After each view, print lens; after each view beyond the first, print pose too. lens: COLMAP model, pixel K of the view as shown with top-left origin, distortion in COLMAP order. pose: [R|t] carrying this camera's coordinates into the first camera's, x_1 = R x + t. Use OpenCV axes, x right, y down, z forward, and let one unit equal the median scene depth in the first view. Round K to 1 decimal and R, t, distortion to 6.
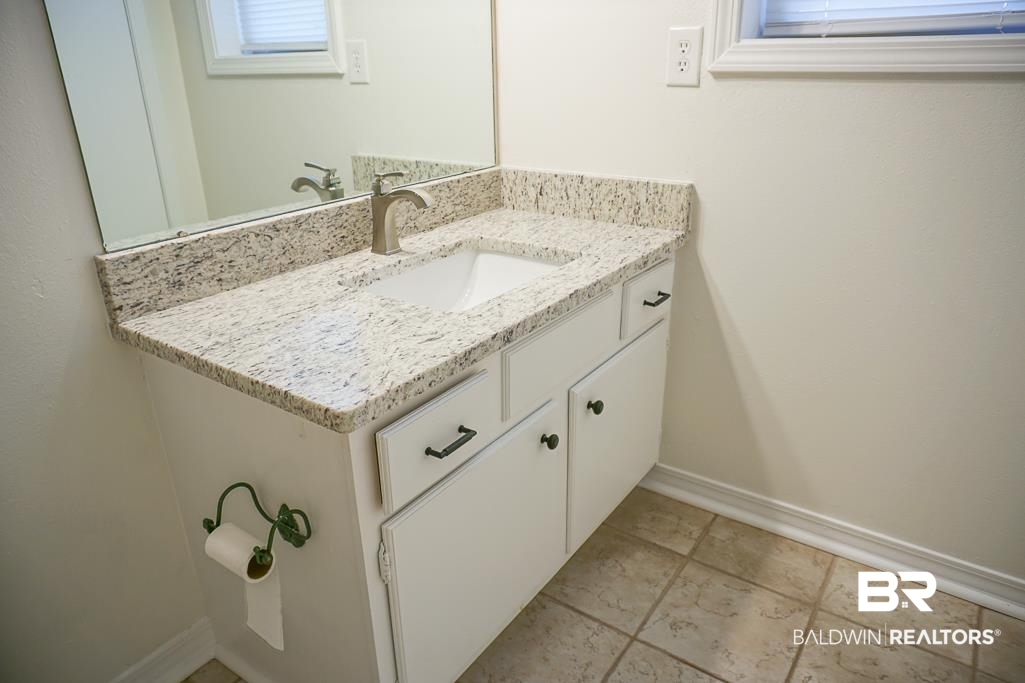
lens RADIAL K [[685.9, 0, 512.5], [0, 685.9, 341.5], [0, 0, 1]] dist [-0.047524, 0.032031]
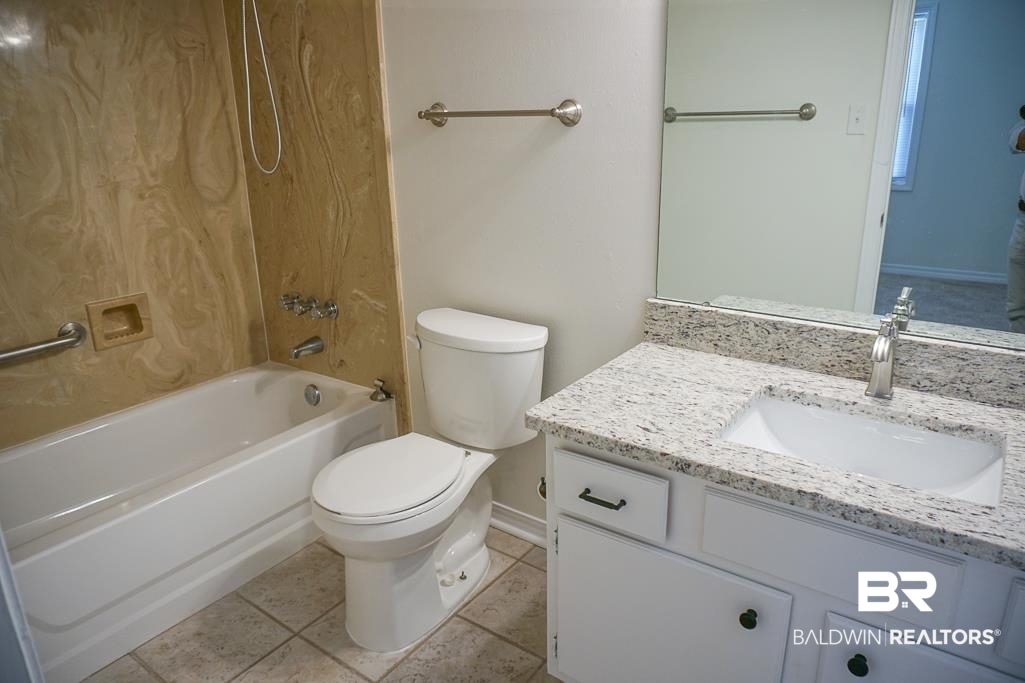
lens RADIAL K [[685.9, 0, 512.5], [0, 685.9, 341.5], [0, 0, 1]] dist [-0.047524, 0.032031]
pose [[-0.025239, 0.321596, -0.946541, 0.852379], [-0.363012, 0.879262, 0.308417, -0.369243], [0.931443, 0.351390, 0.094552, 0.511792]]
